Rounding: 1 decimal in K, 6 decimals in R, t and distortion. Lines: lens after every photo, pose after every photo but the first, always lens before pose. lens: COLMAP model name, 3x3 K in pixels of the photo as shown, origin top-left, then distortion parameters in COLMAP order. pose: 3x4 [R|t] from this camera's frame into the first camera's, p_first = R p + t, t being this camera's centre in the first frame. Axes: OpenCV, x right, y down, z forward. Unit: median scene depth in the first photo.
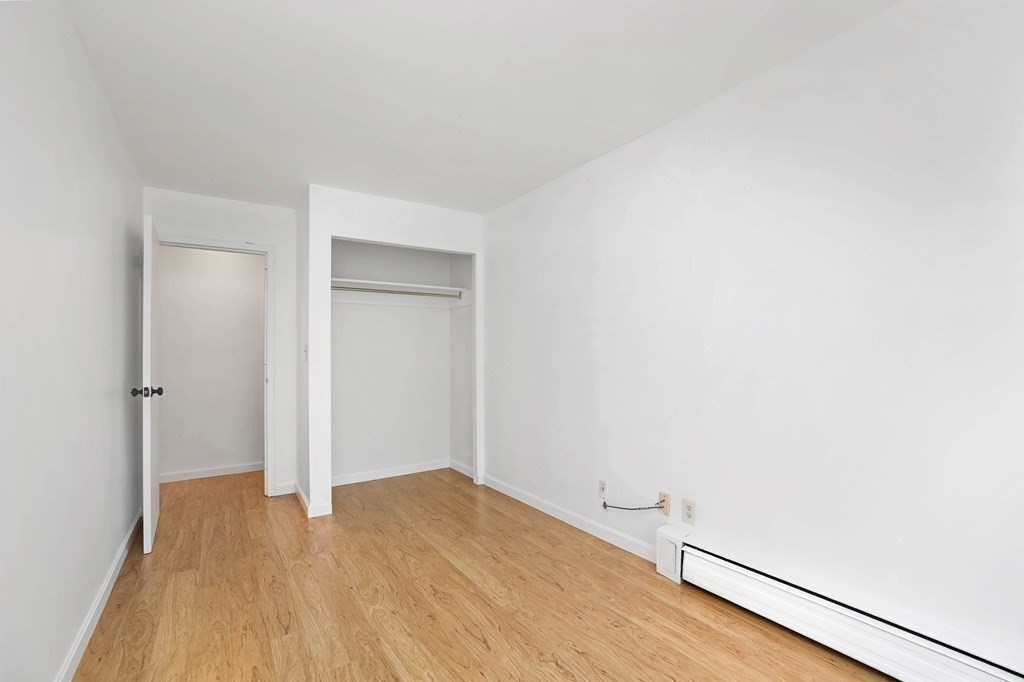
lens RADIAL K [[447.2, 0, 523.3], [0, 447.2, 331.3], [0, 0, 1]] dist [-0.027736, 0.015624]
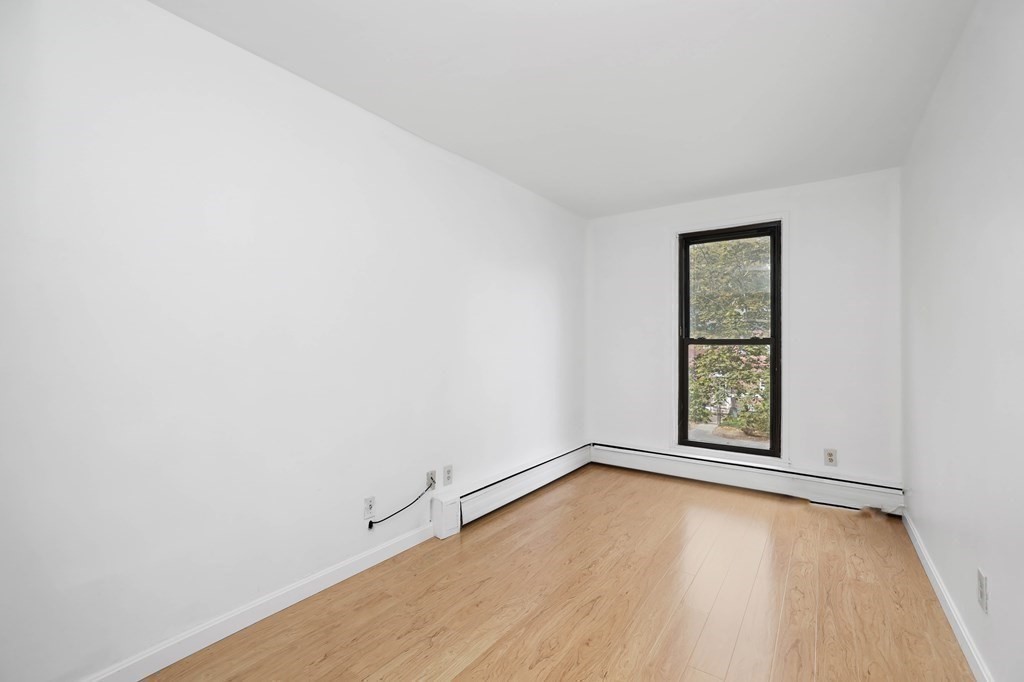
lens RADIAL K [[447.2, 0, 523.3], [0, 447.2, 331.3], [0, 0, 1]] dist [-0.027736, 0.015624]
pose [[-0.352123, 0.041739, 0.935023, -0.902619], [-0.044861, 0.997104, -0.061405, 0.079491], [-0.934878, -0.063569, -0.349231, 1.311610]]
